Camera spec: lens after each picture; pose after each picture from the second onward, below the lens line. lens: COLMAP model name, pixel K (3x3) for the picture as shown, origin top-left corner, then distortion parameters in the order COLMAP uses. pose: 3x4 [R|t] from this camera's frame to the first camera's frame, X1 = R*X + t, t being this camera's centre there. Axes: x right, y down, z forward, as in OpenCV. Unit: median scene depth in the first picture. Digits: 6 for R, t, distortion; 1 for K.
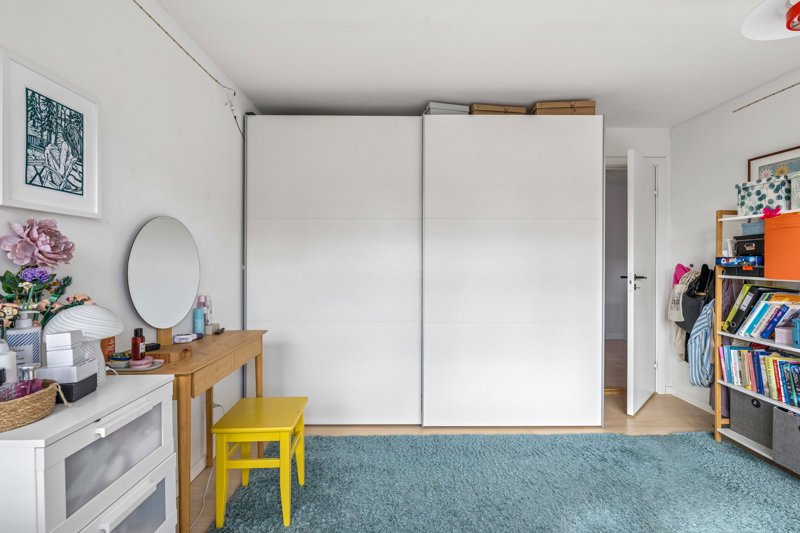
lens RADIAL K [[364.0, 0, 401.2], [0, 364.0, 264.7], [0, 0, 1]] dist [0.000173, -0.000015]
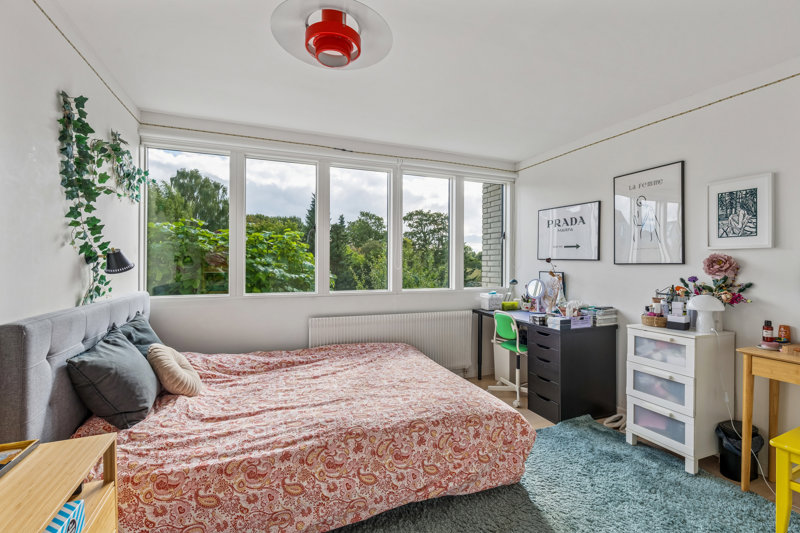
lens RADIAL K [[364.0, 0, 400.5], [0, 364.0, 264.8], [0, 0, 1]] dist [0.000173, -0.000015]
pose [[-0.926453, 0.000595, -0.376410, 1.396404], [-0.004095, 0.999924, 0.011660, -0.070883], [0.376389, 0.012344, -0.926380, 2.080281]]
